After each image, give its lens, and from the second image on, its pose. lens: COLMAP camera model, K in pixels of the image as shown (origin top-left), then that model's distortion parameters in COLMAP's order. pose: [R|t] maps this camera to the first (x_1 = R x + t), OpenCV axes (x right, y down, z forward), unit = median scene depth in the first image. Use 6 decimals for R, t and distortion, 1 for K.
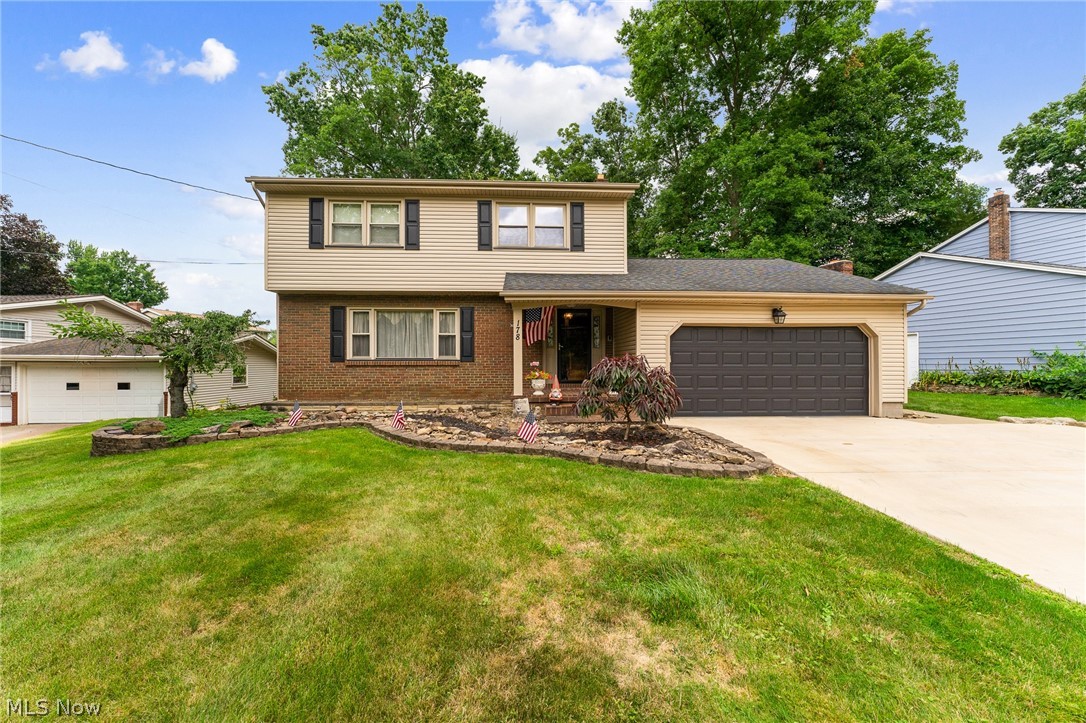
lens RADIAL K [[436.6, 0, 551.0], [0, 436.6, 362.8], [0, 0, 1]] dist [-0.004997, -0.000174]
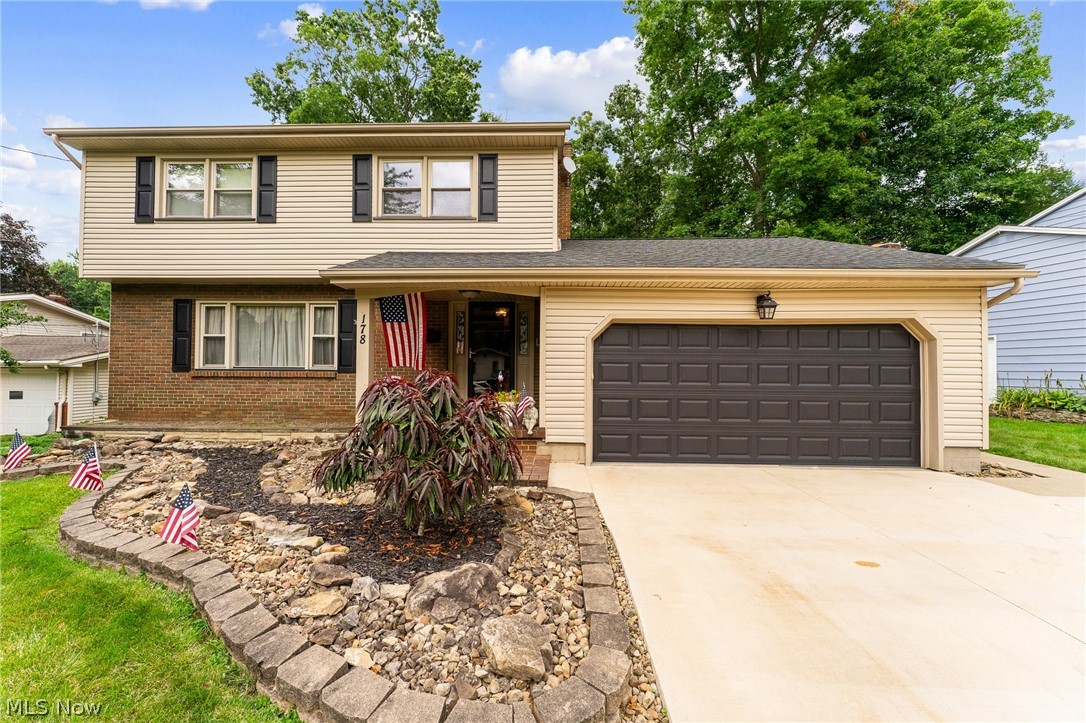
lens RADIAL K [[441.2, 0, 543.3], [0, 441.2, 361.1], [0, 0, 1]] dist [0.001428, 0.000426]
pose [[0.996457, 0.006307, -0.083868, 0.088537], [-0.007411, 0.999890, -0.012856, -0.006487], [0.083777, 0.013432, 0.996394, 0.117177]]
